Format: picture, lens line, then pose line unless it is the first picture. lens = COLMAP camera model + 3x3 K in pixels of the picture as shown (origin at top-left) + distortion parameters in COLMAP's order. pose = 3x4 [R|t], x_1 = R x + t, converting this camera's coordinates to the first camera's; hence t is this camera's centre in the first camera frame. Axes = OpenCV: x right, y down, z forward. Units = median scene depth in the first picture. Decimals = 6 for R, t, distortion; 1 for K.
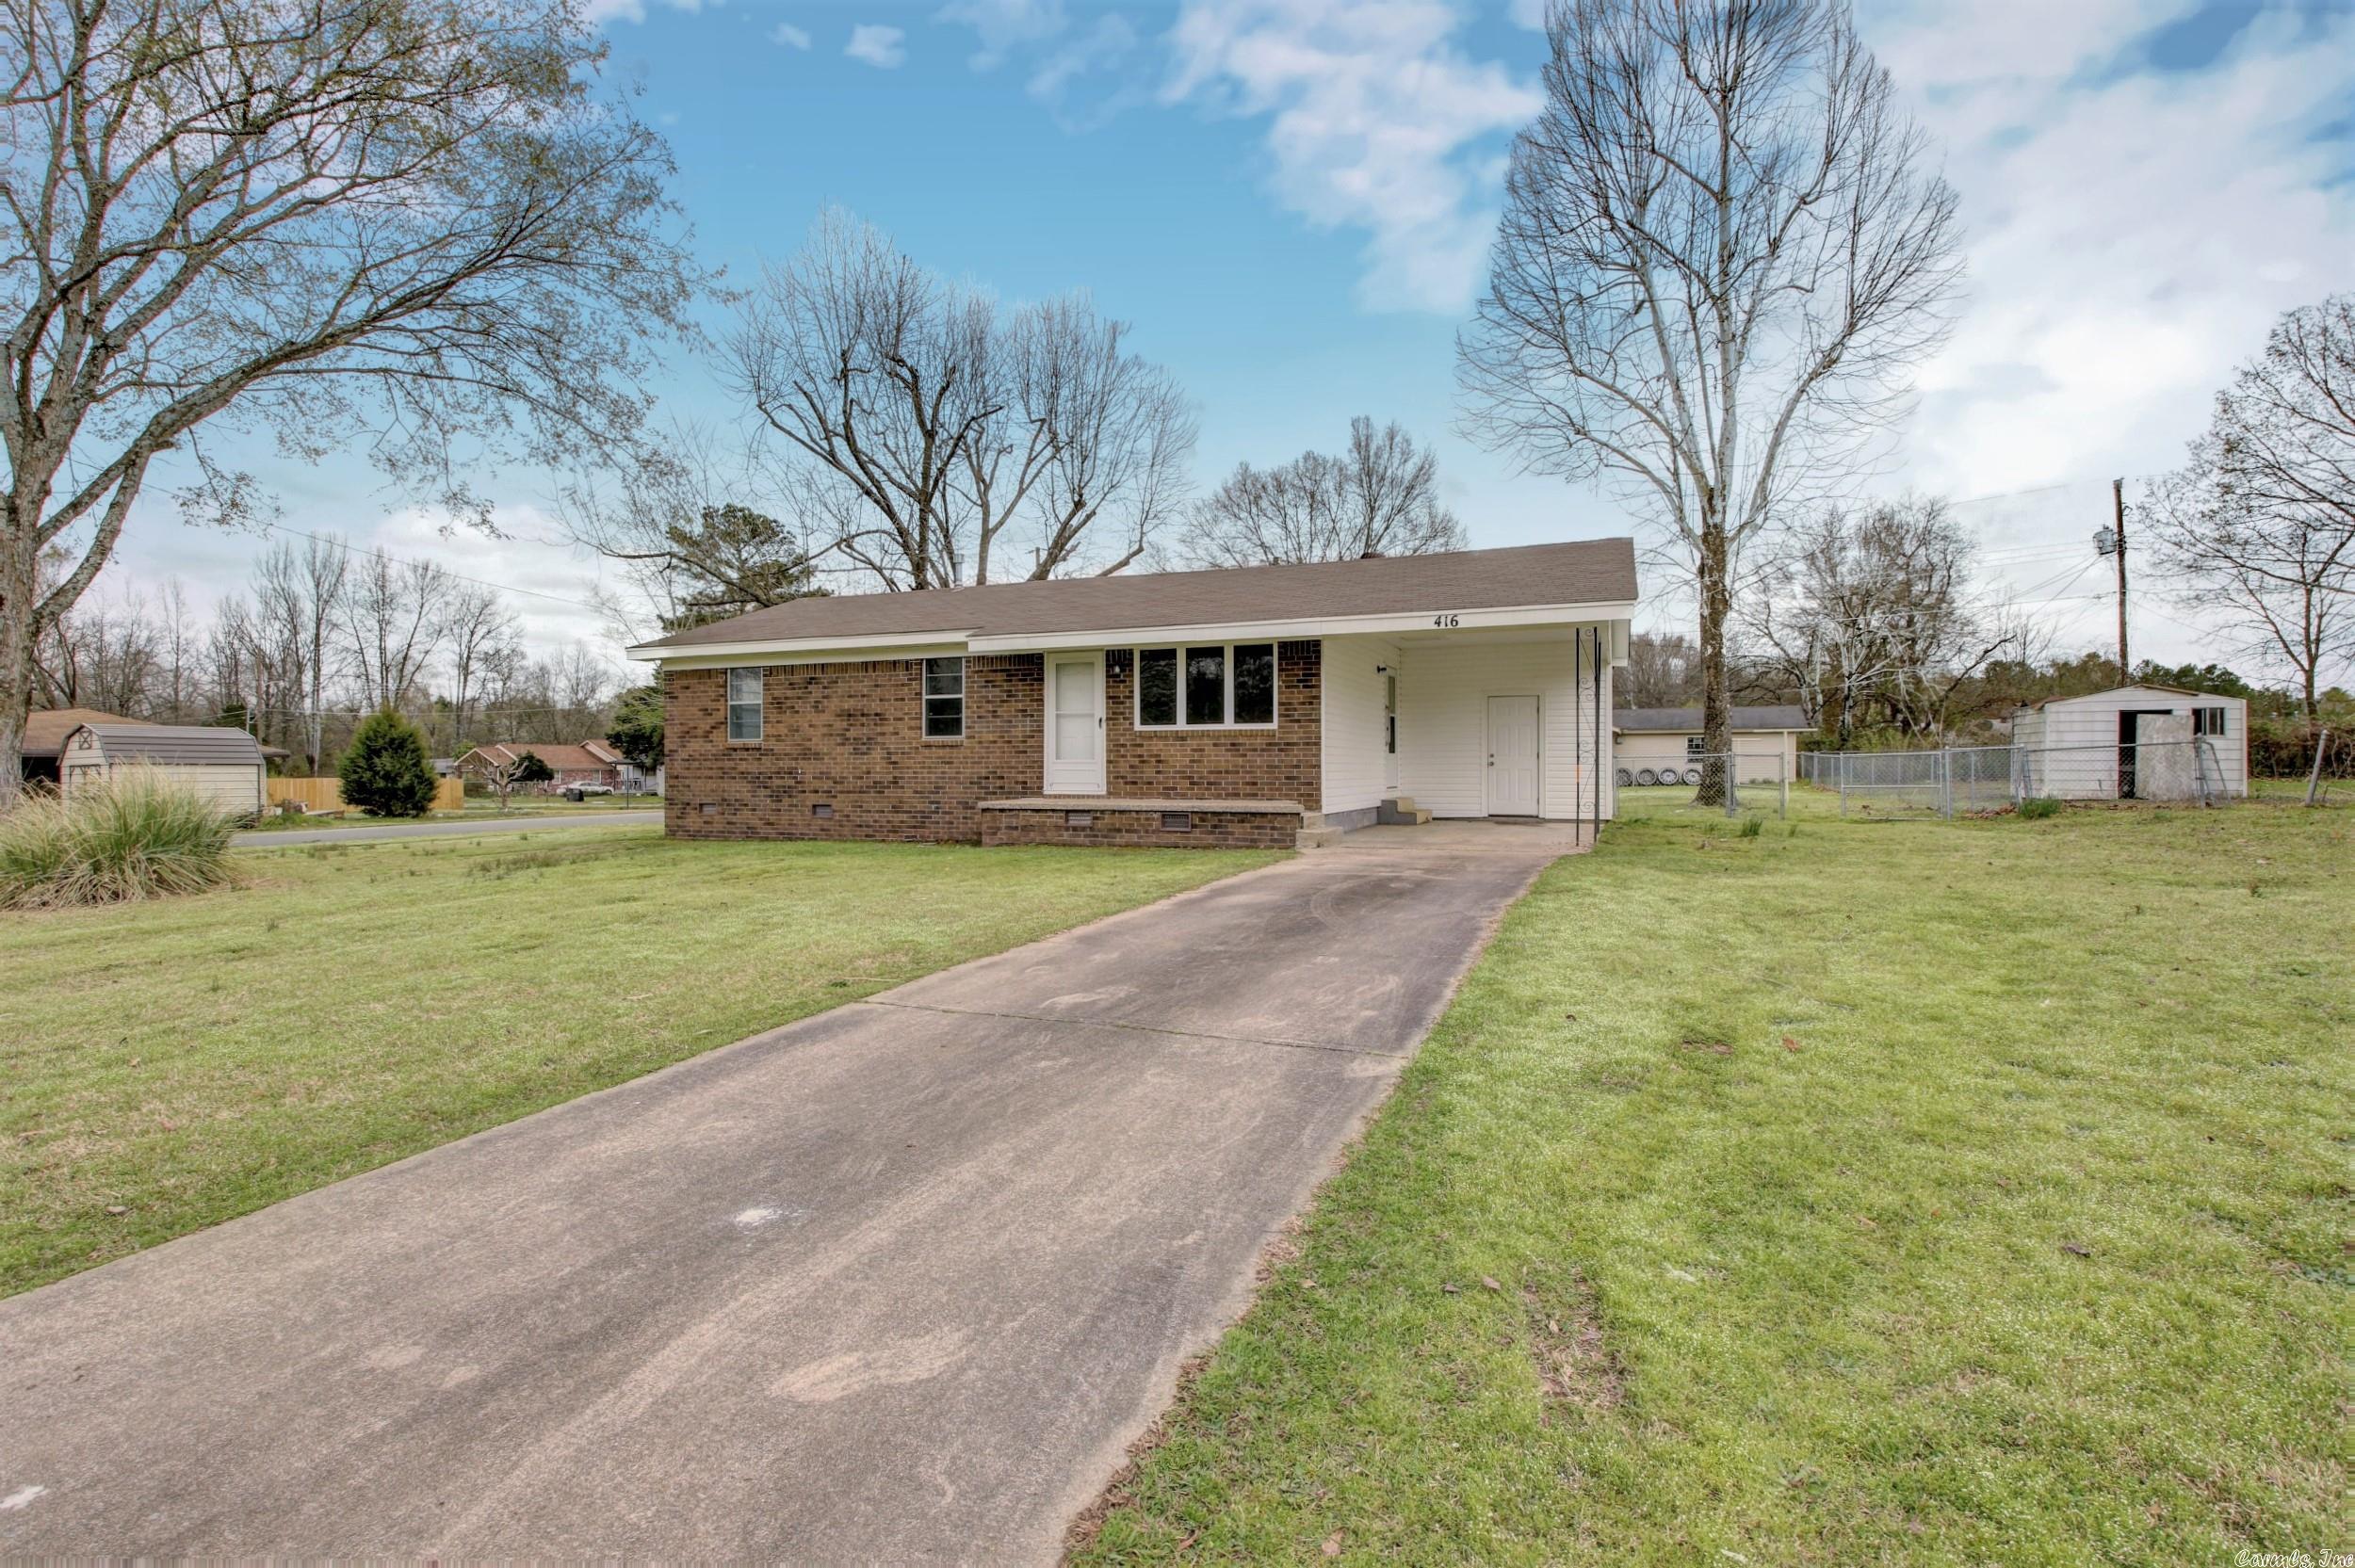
lens RADIAL K [[1087.5, 0, 1179.4], [0, 1087.5, 767.9], [0, 0, 1]] dist [0.000367, -0.014870]
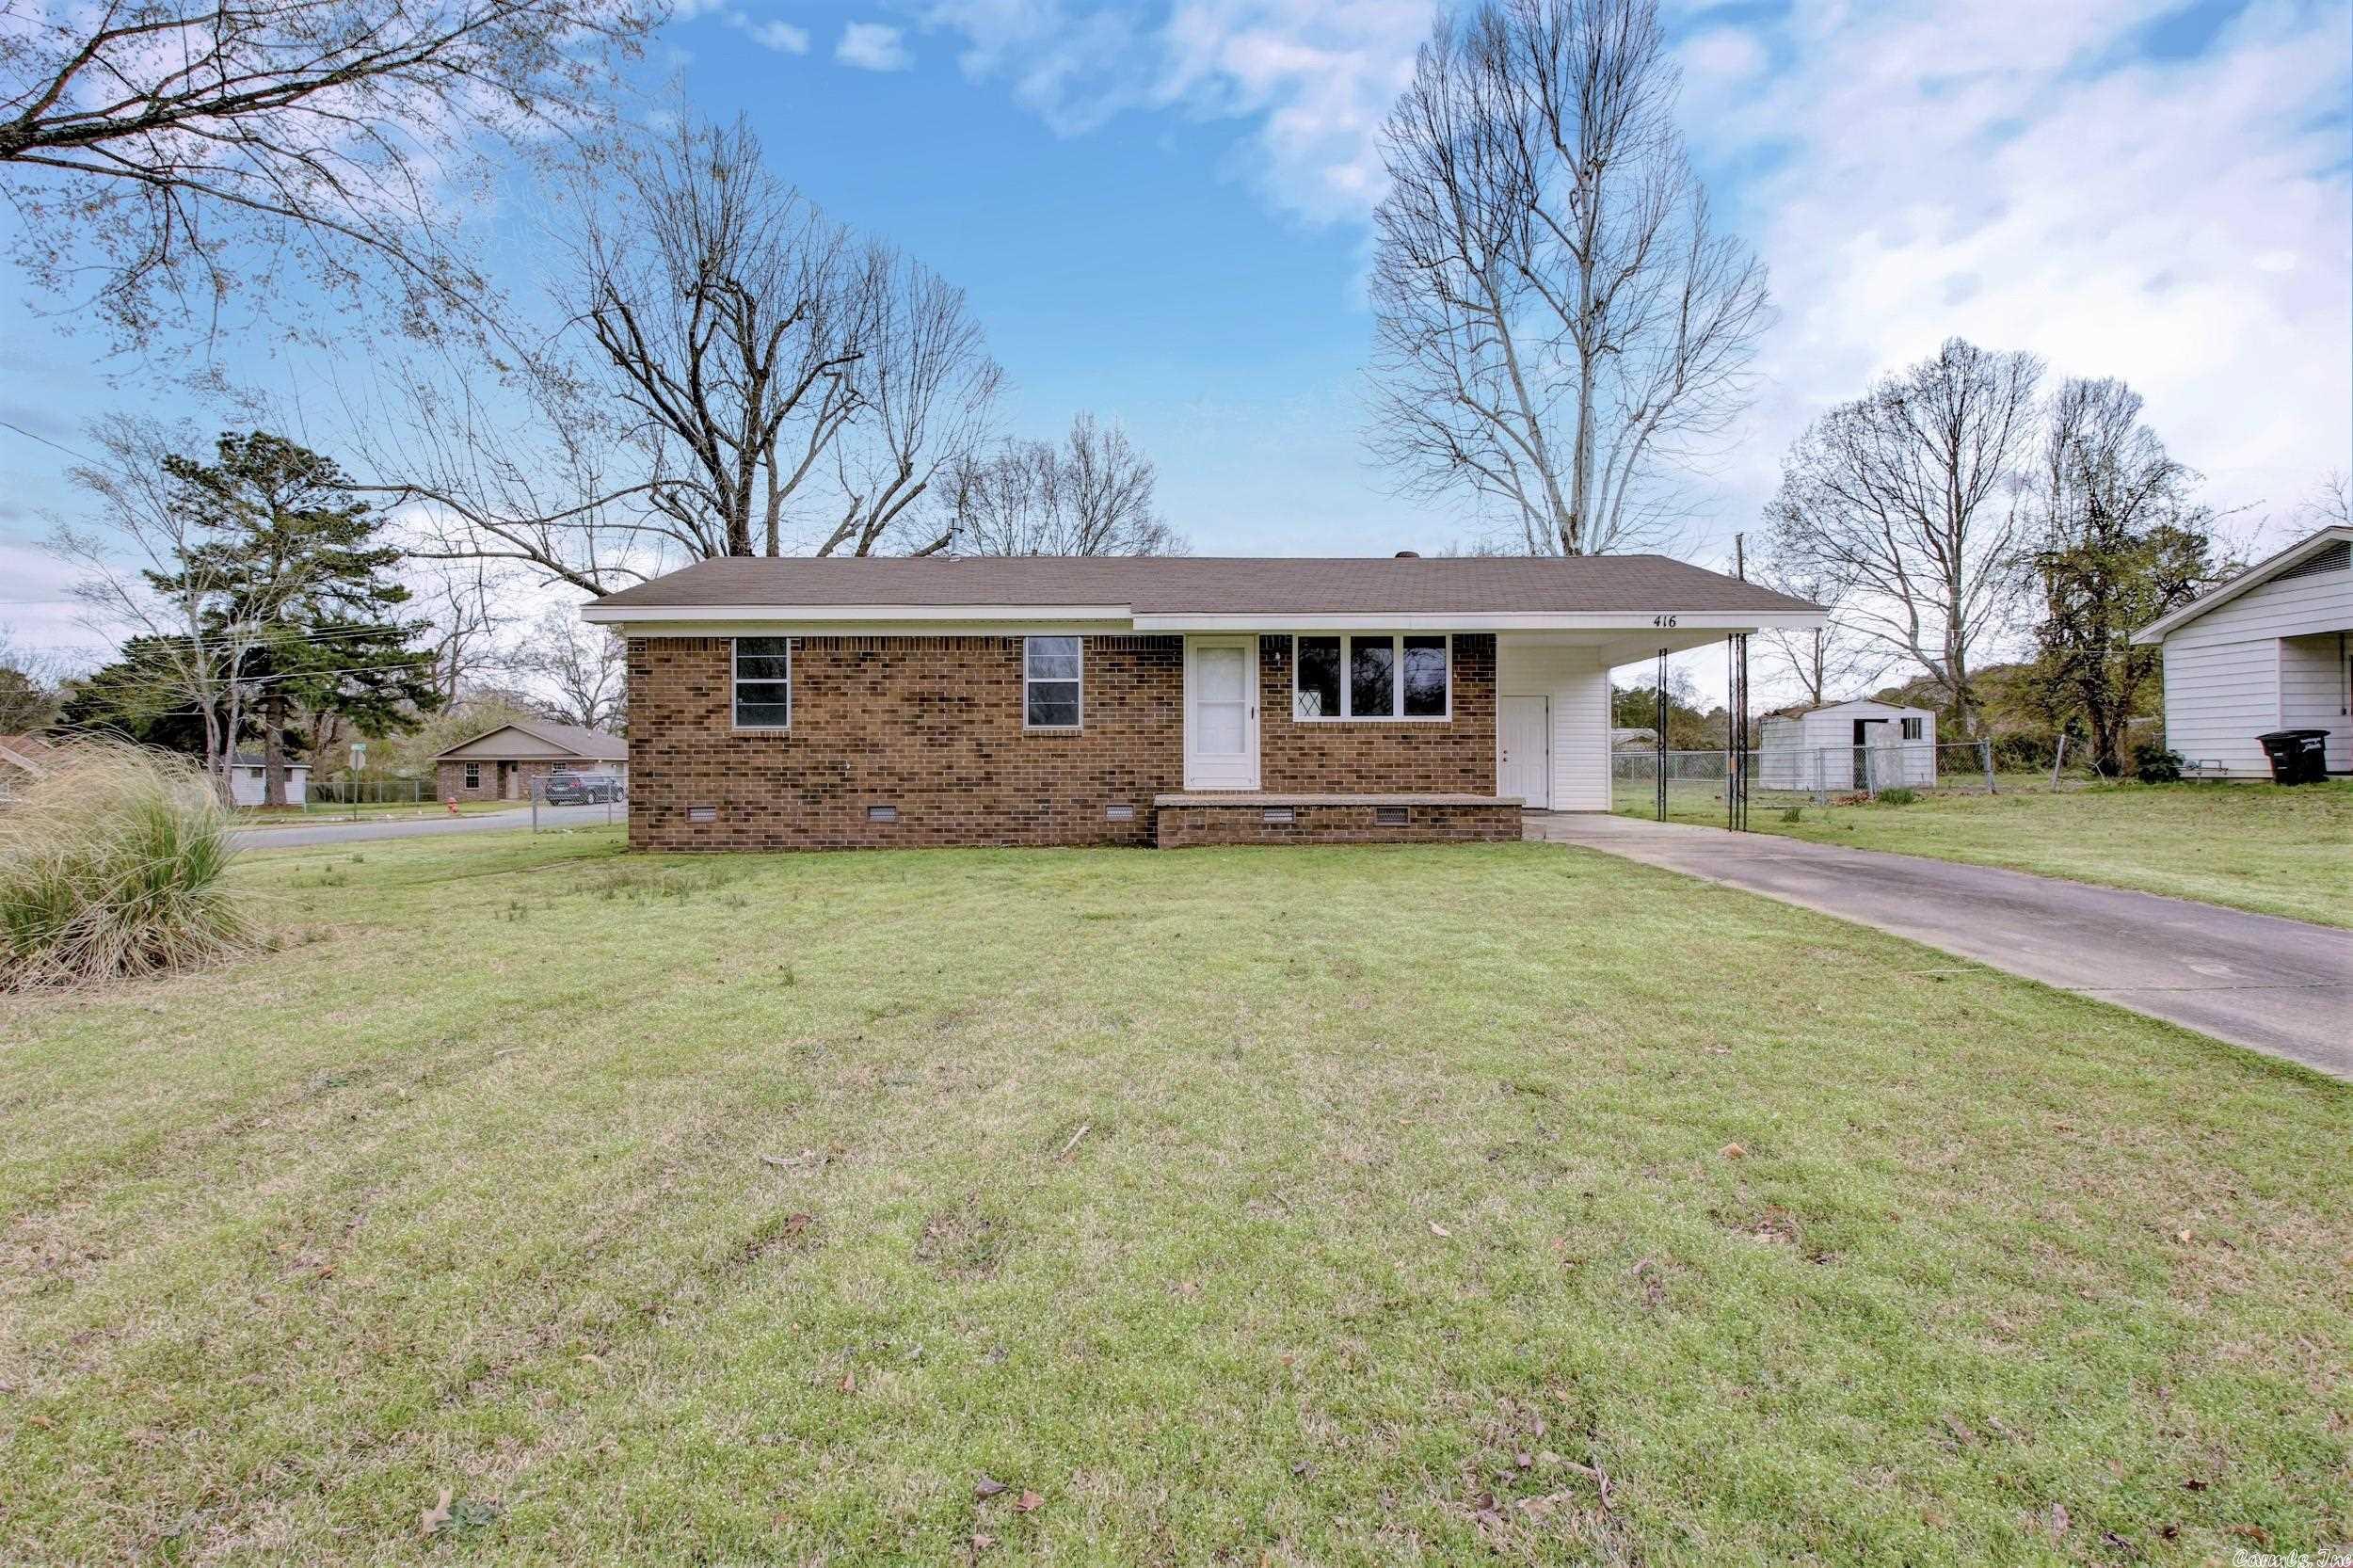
lens RADIAL K [[1099.4, 0, 1173.5], [0, 1099.4, 773.0], [0, 0, 1]] dist [0.019767, -0.033816]
pose [[0.929544, -0.002315, 0.368705, -0.450986], [0.001767, 0.999997, 0.001826, 0.007601], [-0.368708, -0.001045, 0.929545, 0.138684]]
